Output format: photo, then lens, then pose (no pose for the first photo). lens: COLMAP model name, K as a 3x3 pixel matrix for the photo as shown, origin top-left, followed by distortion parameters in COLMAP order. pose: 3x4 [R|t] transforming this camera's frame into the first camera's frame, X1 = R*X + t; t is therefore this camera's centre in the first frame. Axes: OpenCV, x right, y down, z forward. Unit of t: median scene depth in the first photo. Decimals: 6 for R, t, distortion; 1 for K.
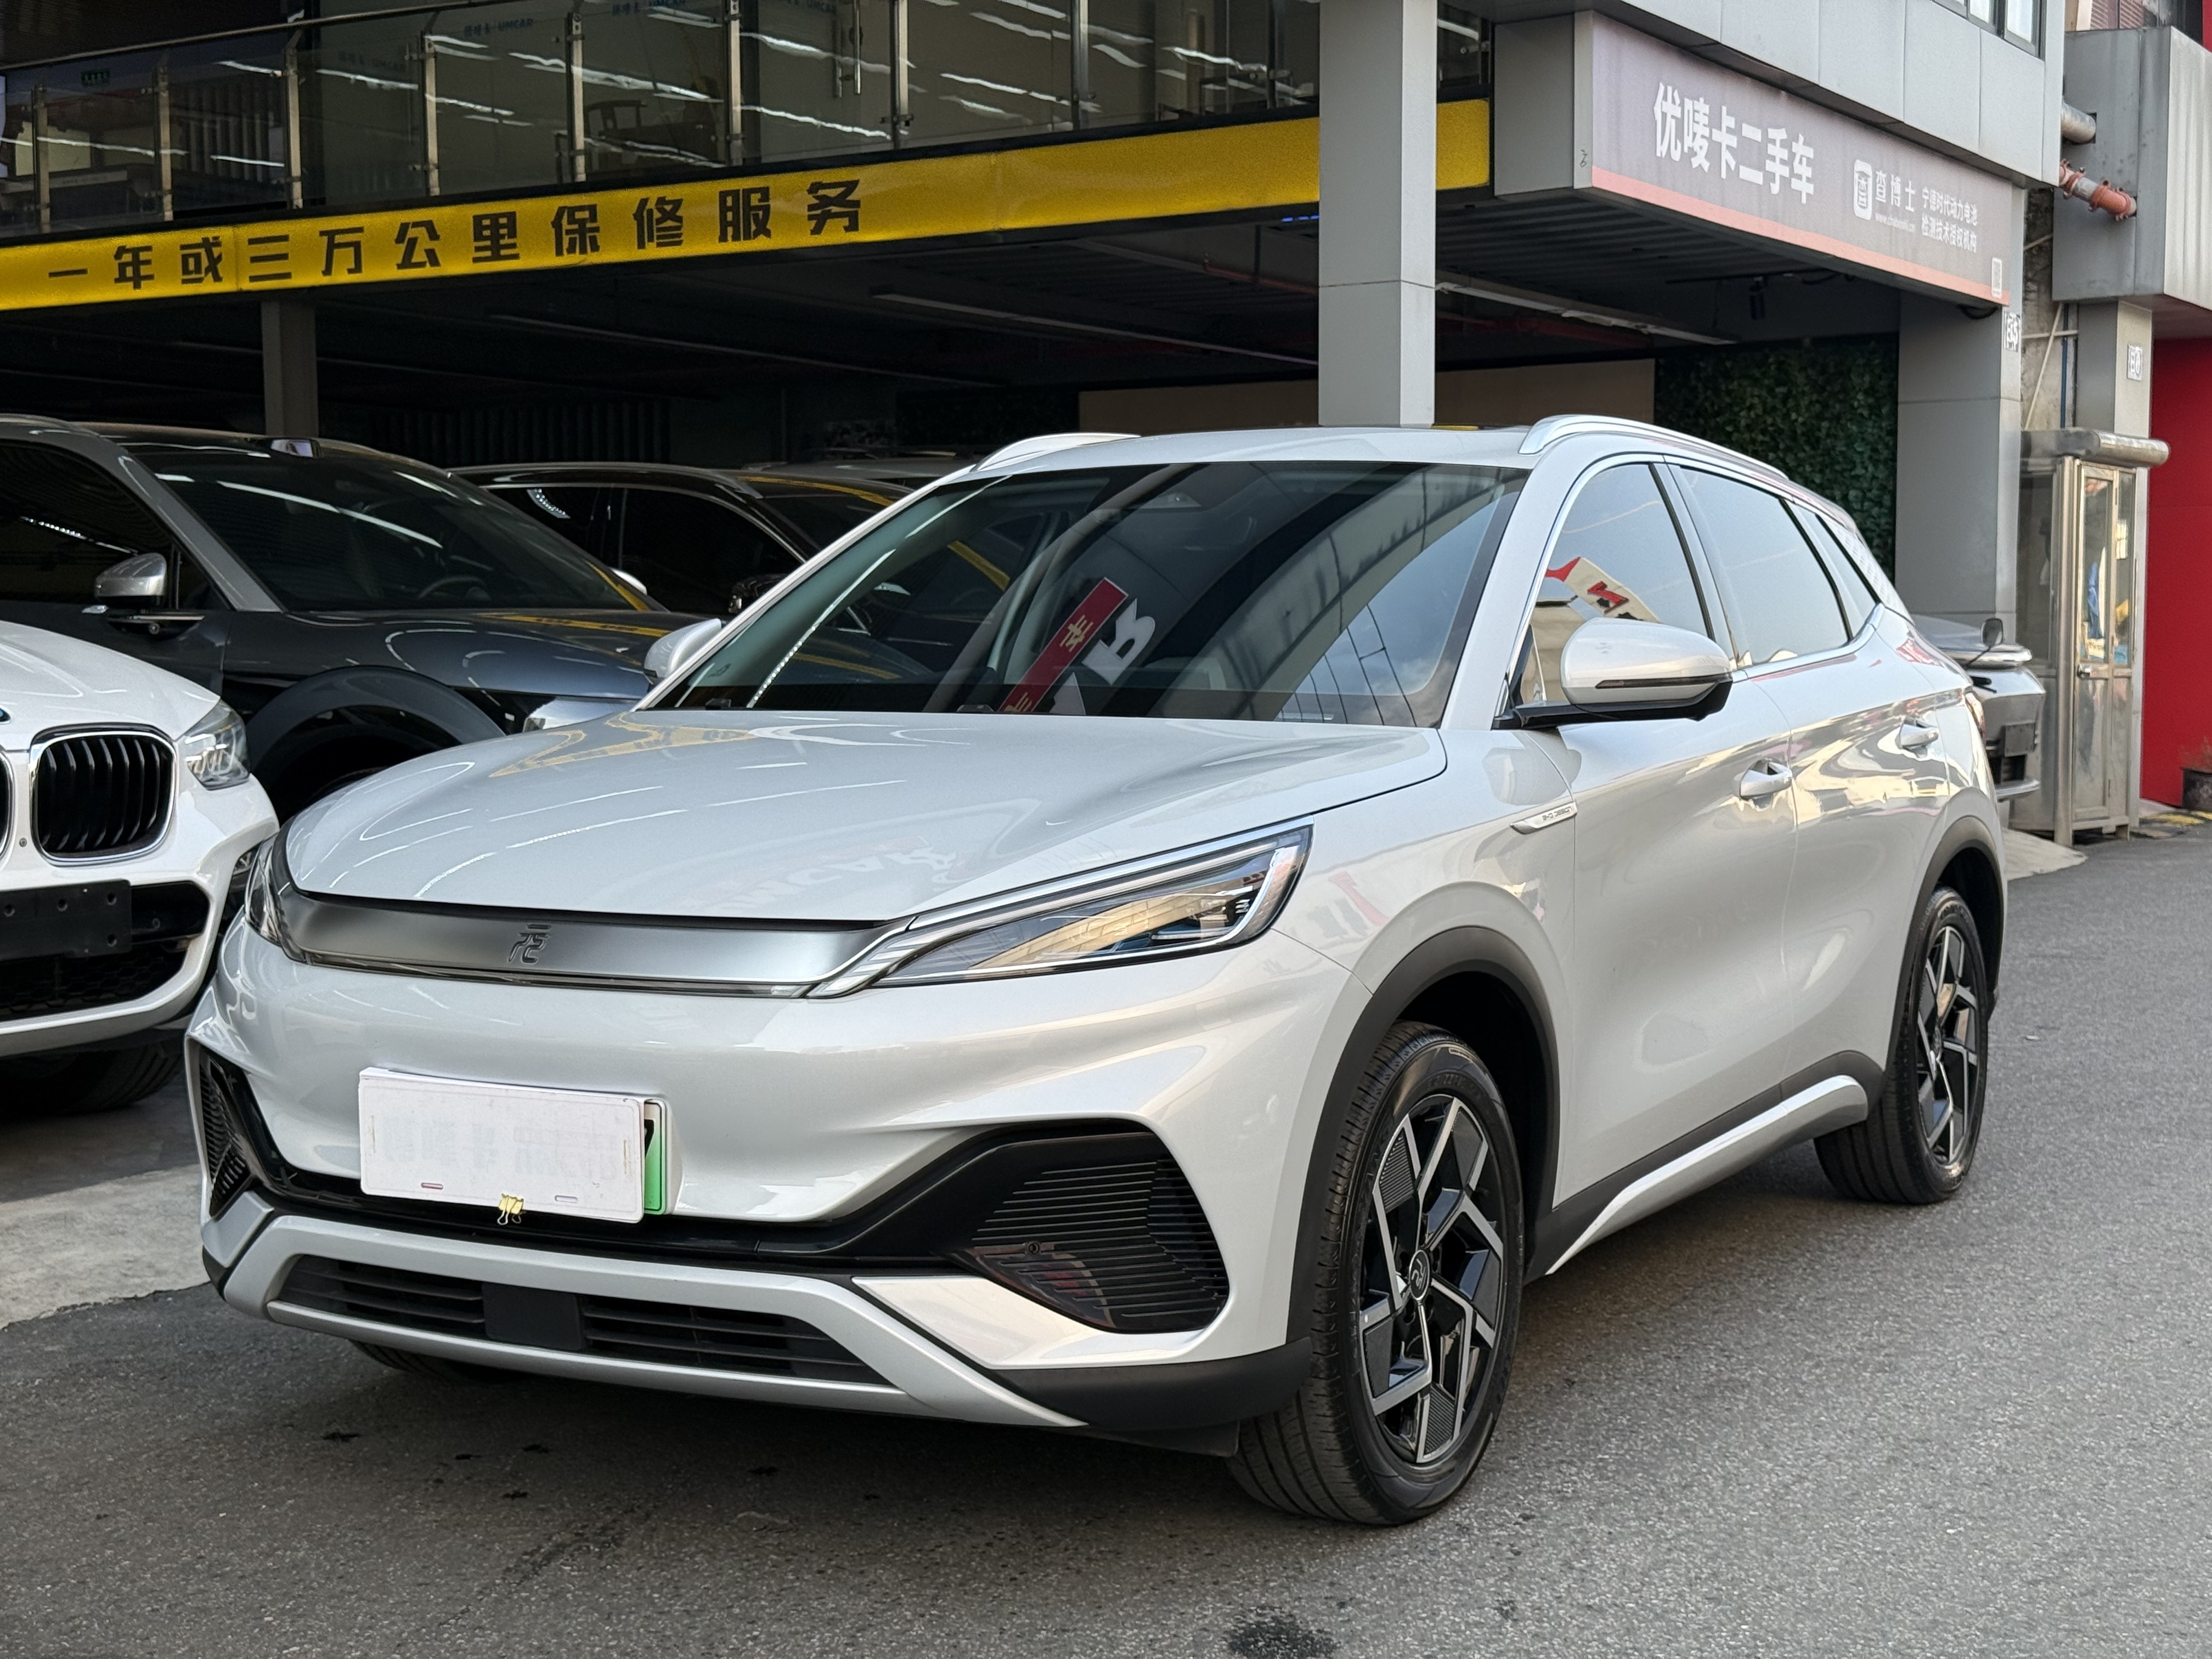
lens RADIAL K [[3014.8, 0, 1097.3], [0, 3014.8, 824.1], [0, 0, 1]] dist [0.207404, -0.468640]
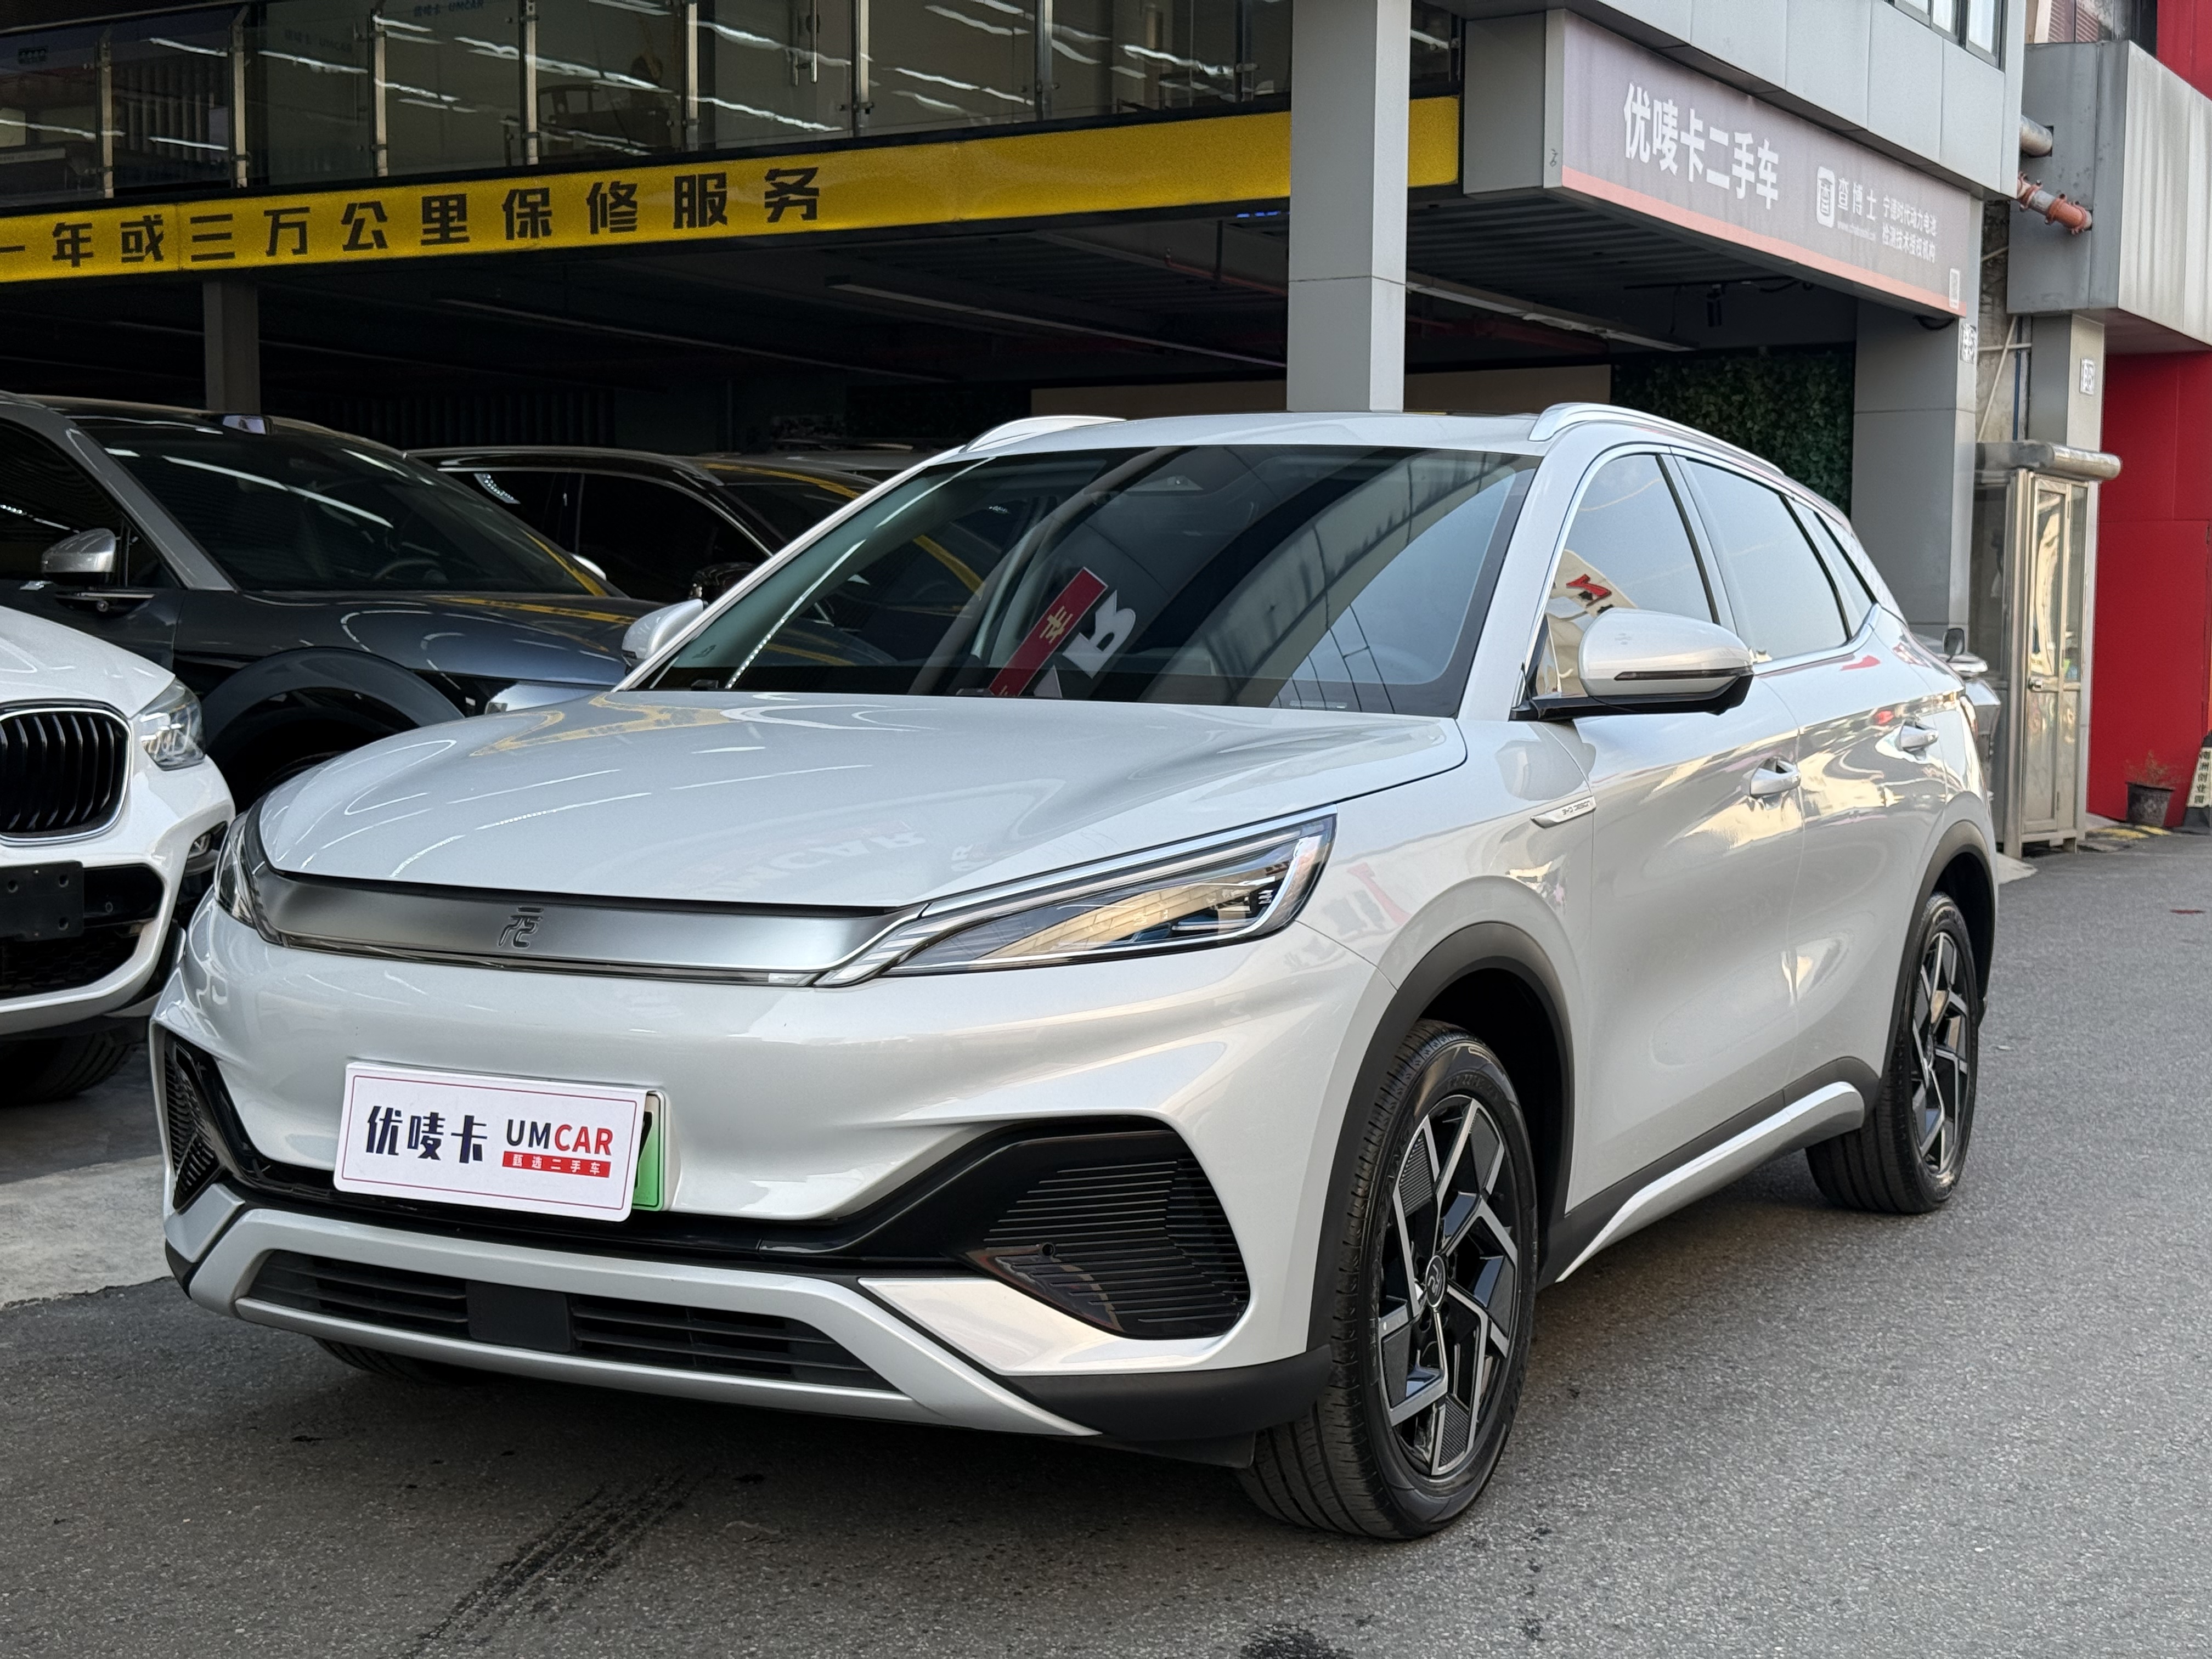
lens RADIAL K [[3015.8, 0, 1106.0], [0, 3015.8, 829.5], [0, 0, 1]] dist [0.214597, -0.504098]
pose [[0.999605, 0.012562, 0.025150, -0.016060], [-0.012571, 0.999921, 0.000196, 0.003569], [-0.025145, -0.000512, 0.999684, 0.021876]]
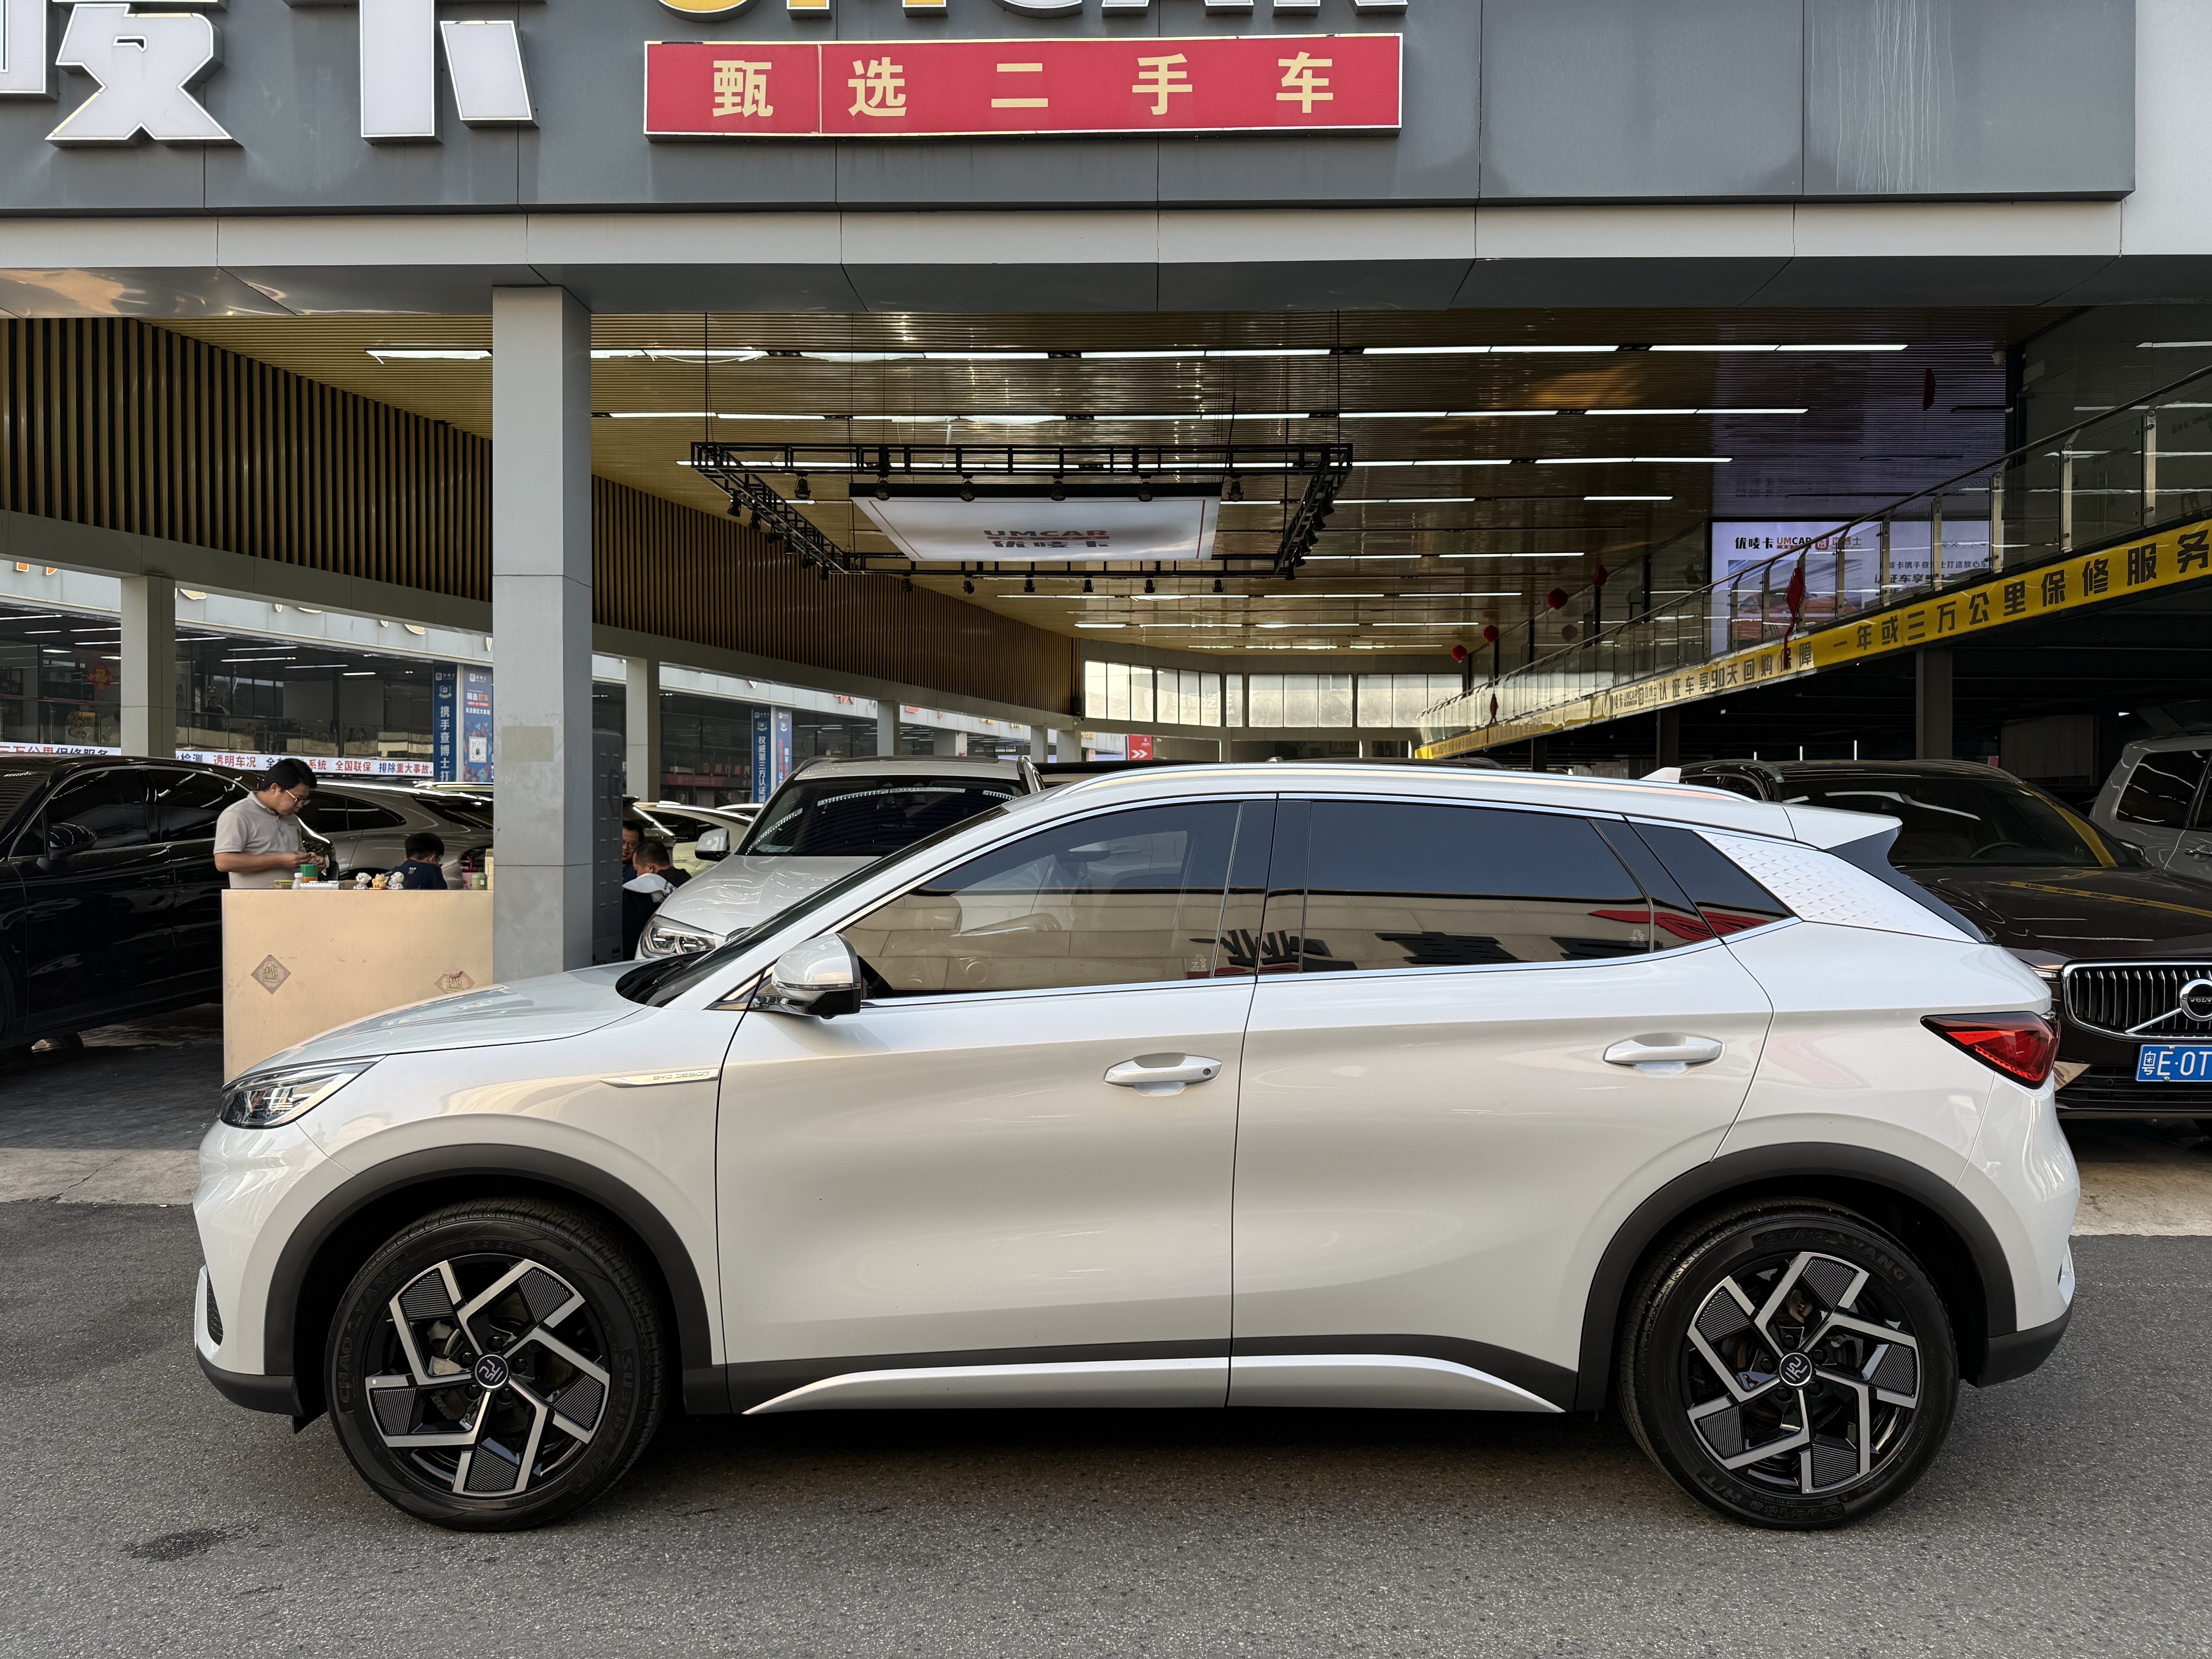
lens RADIAL K [[1542.6, 0, 1106.0], [0, 1542.6, 829.5], [0, 0, 1]] dist [-0.000374, -0.001020]
pose [[0.513458, 0.010760, -0.858047, 0.584617], [-0.060142, 0.997914, -0.023475, -0.076311], [0.856005, 0.063658, 0.513034, 0.544432]]
